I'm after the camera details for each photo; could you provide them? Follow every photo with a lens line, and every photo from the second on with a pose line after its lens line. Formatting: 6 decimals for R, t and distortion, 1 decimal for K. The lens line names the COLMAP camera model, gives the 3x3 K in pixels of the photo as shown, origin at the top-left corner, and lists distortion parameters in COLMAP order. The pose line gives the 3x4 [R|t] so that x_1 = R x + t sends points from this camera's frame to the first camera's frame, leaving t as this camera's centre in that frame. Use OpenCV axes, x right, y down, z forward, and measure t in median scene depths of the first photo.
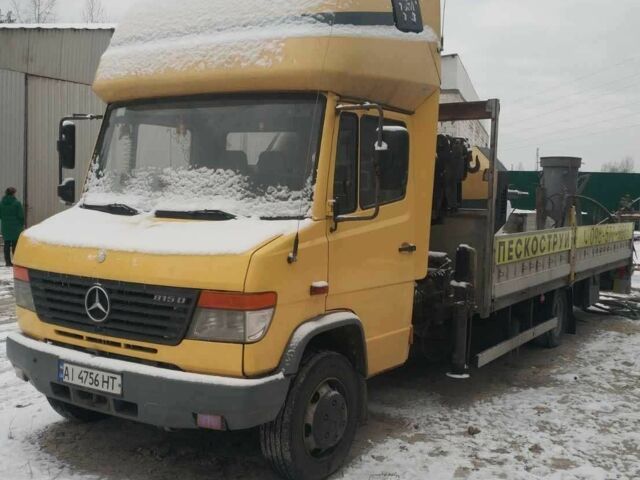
lens RADIAL K [[737.1, 0, 321.9], [0, 737.1, 252.4], [0, 0, 1]] dist [0.198800, -0.715146]
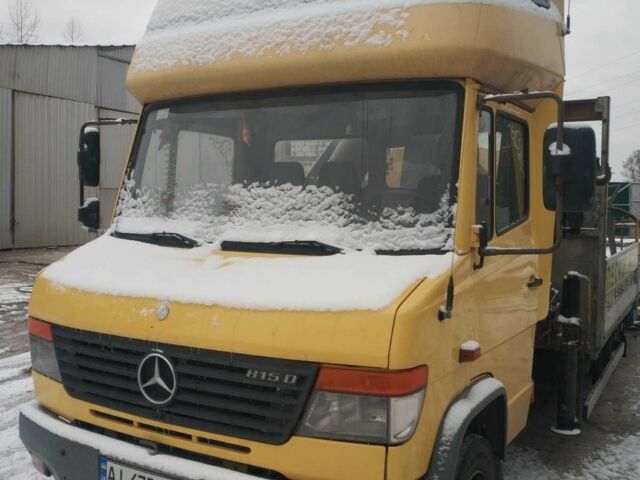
lens RADIAL K [[701.7, 0, 320.0], [0, 701.7, 240.0], [0, 0, 1]] dist [0.196360, -0.619452]
pose [[0.999339, -0.014528, 0.033330, -0.155241], [0.015471, 0.999482, -0.028215, -0.037659], [-0.032903, 0.028712, 0.999046, 0.297086]]
